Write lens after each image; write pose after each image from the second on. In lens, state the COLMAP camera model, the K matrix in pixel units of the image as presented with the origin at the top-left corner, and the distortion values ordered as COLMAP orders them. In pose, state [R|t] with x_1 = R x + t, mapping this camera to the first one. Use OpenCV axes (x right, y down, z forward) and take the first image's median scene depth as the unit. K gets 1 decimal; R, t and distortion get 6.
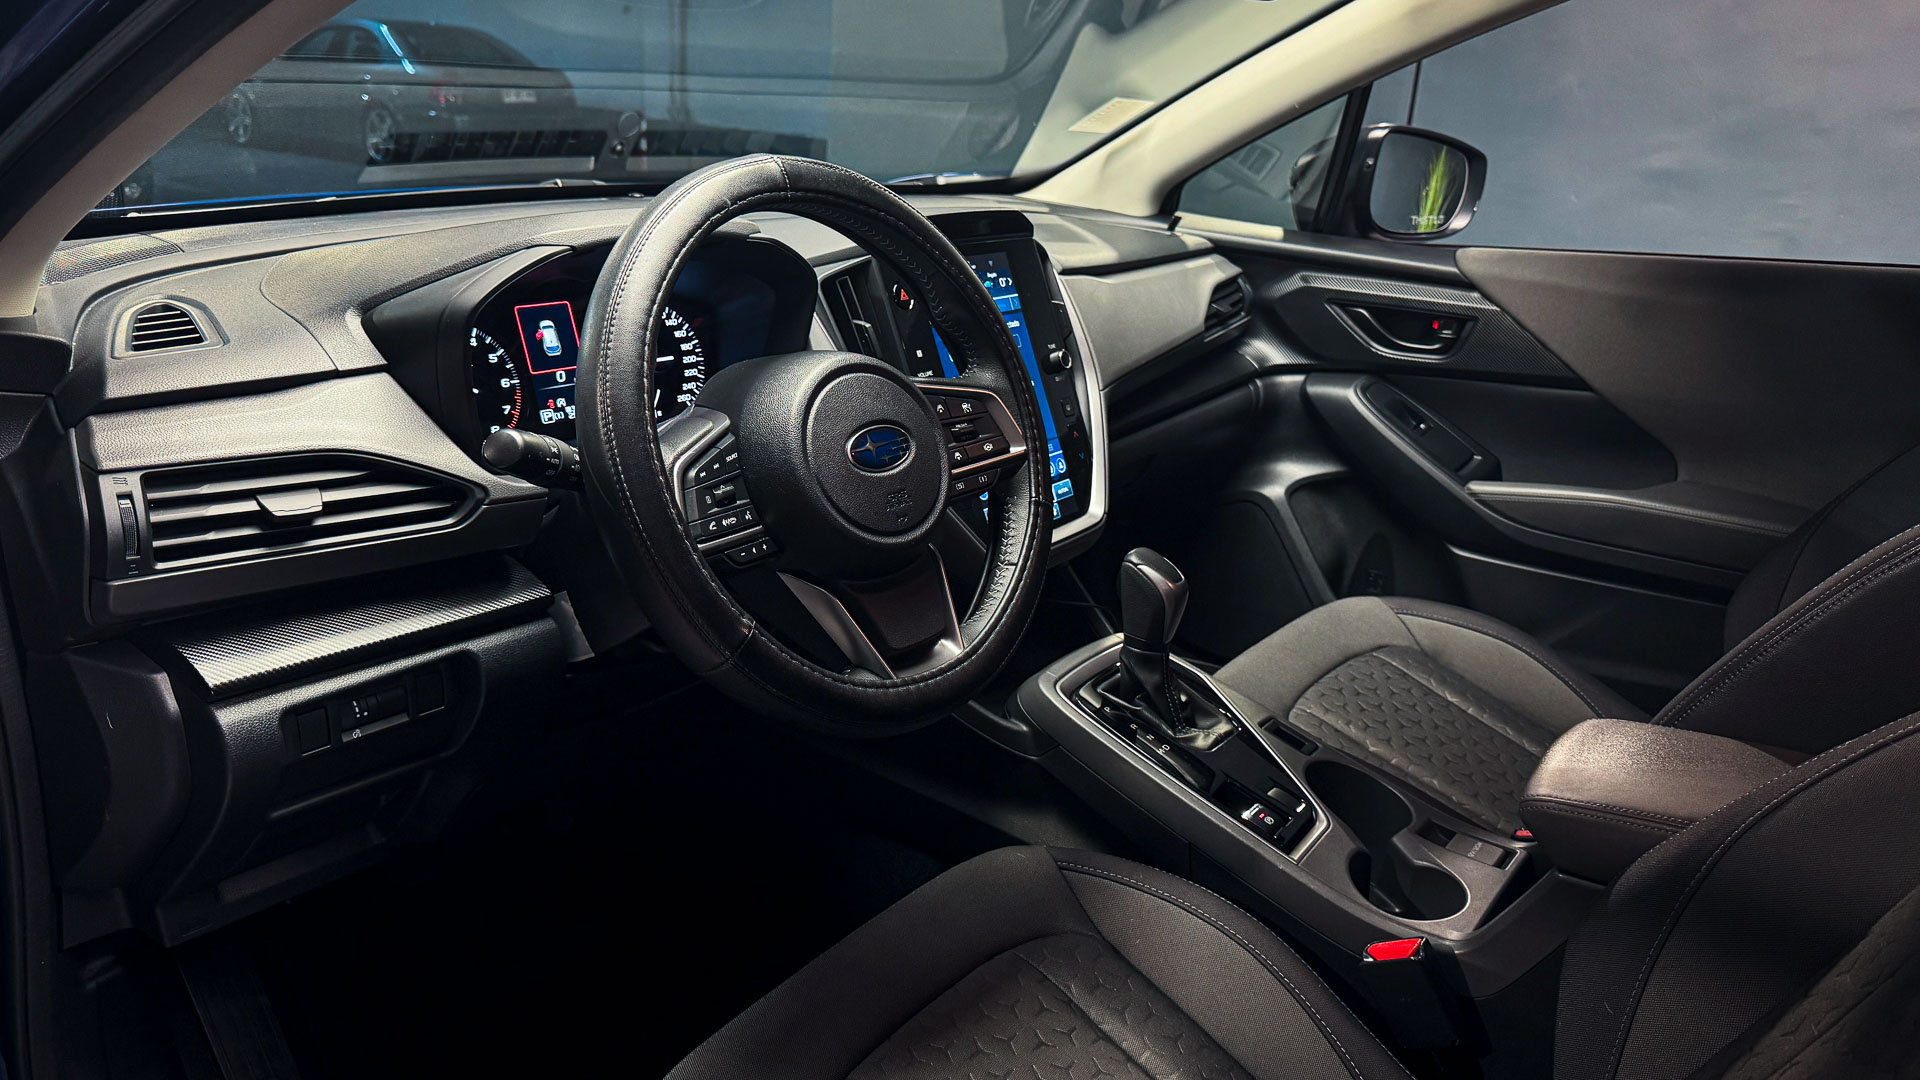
lens RADIAL K [[1308.3, 0, 960.0], [0, 1308.3, 540.0], [0, 0, 1]] dist [0.048308, -0.000646]
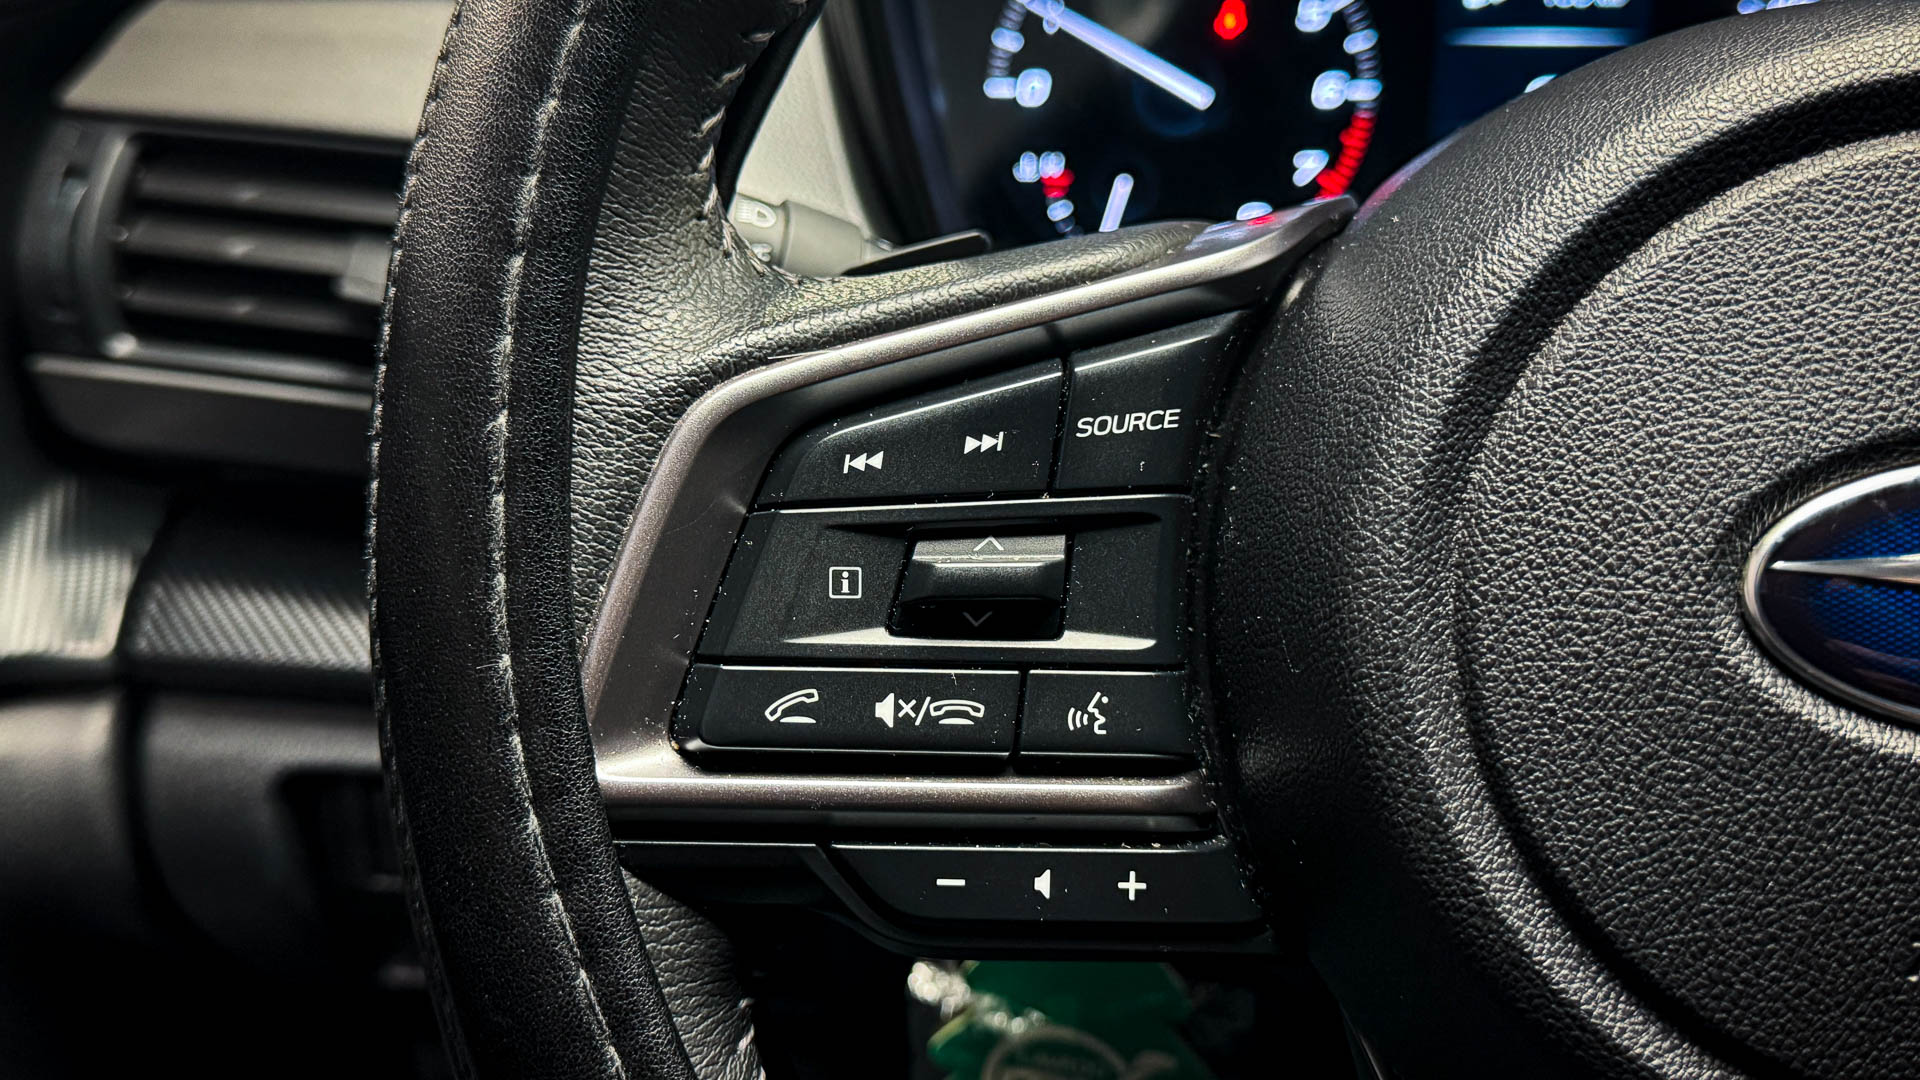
lens RADIAL K [[1940.6, 0, 994.6], [0, 1940.6, 540.1], [0, 0, 1]] dist [0.173505, -0.494277]
pose [[0.532465, 0.283209, -0.797667, 0.047131], [-0.244292, 0.953683, 0.175530, -0.066878], [0.810433, 0.101400, 0.576989, 0.569188]]
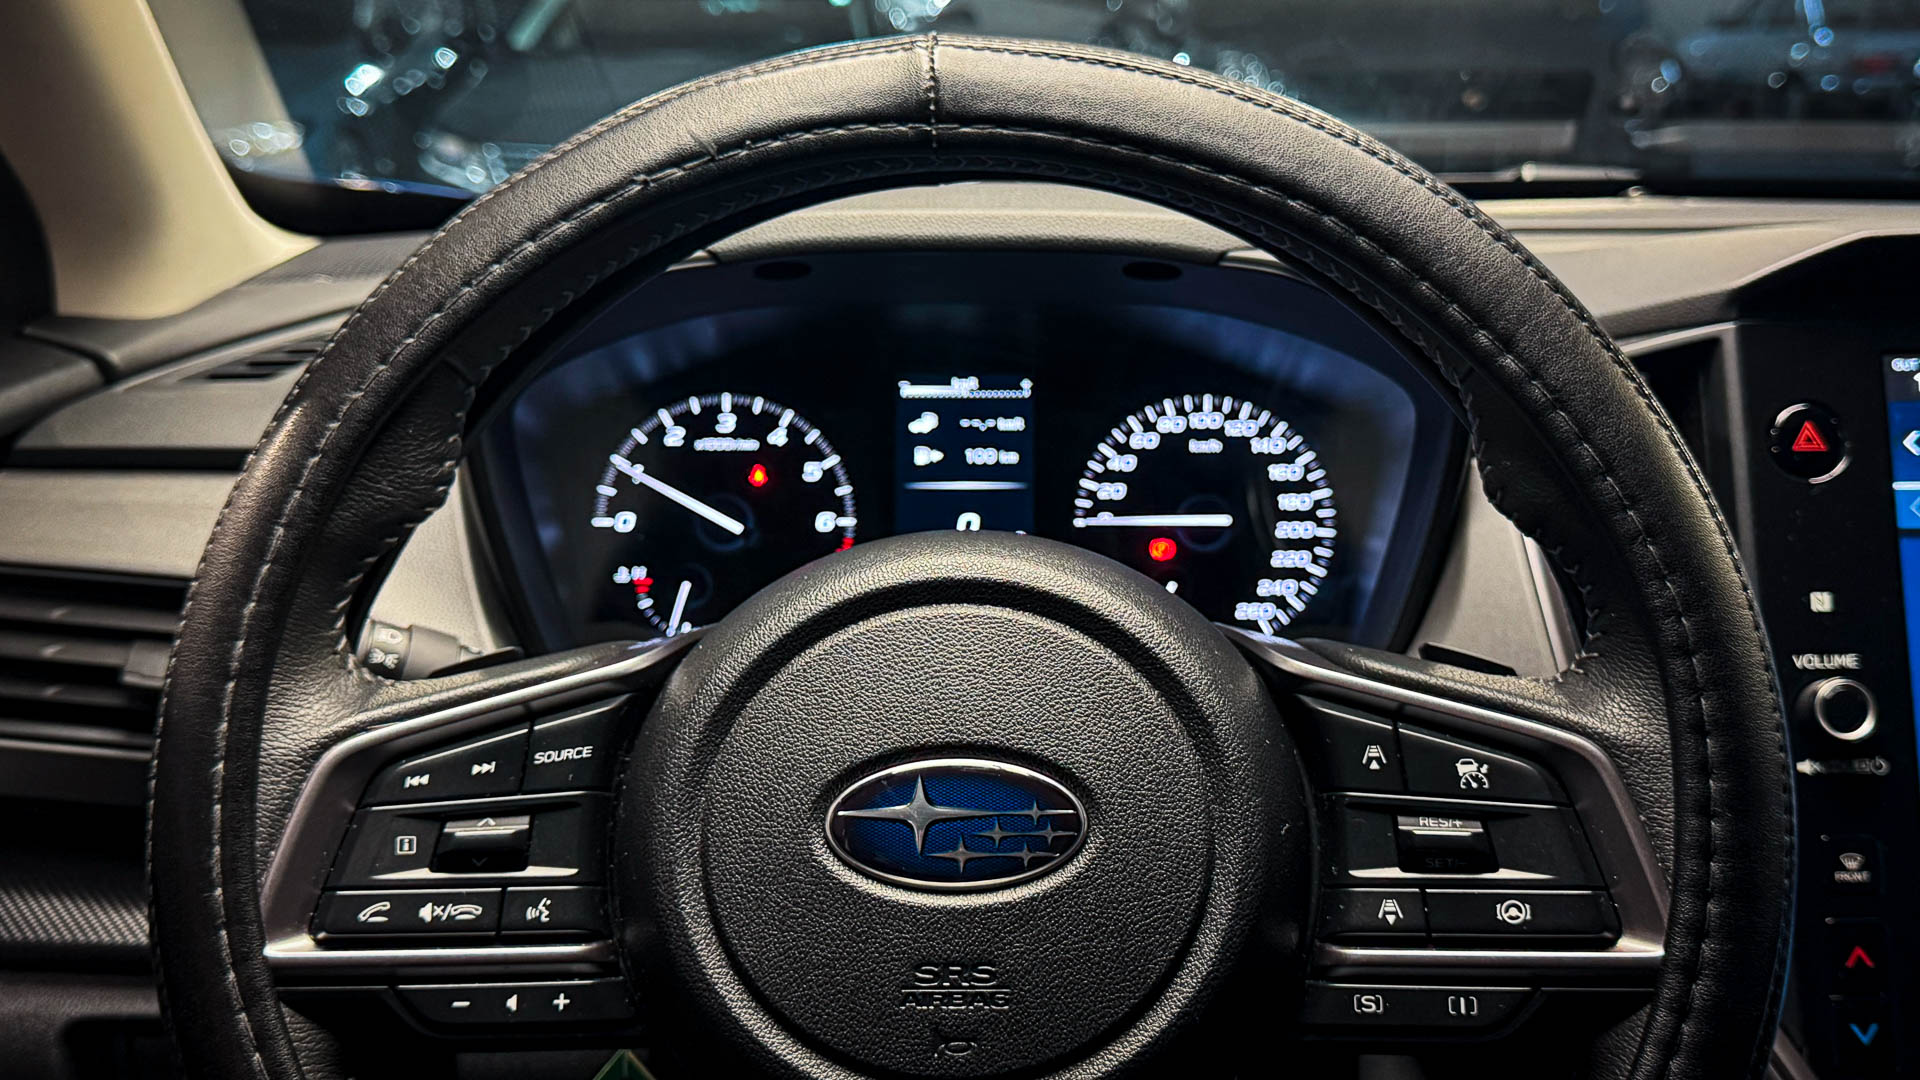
lens RADIAL K [[1979.9, 0, 974.6], [0, 1979.9, 547.6], [0, 0, 1]] dist [0.176948, -0.402347]
pose [[0.612284, 0.142864, -0.777623, 0.261501], [-0.225599, 0.974219, 0.001350, -0.109229], [0.757768, 0.174605, 0.628729, 0.494303]]
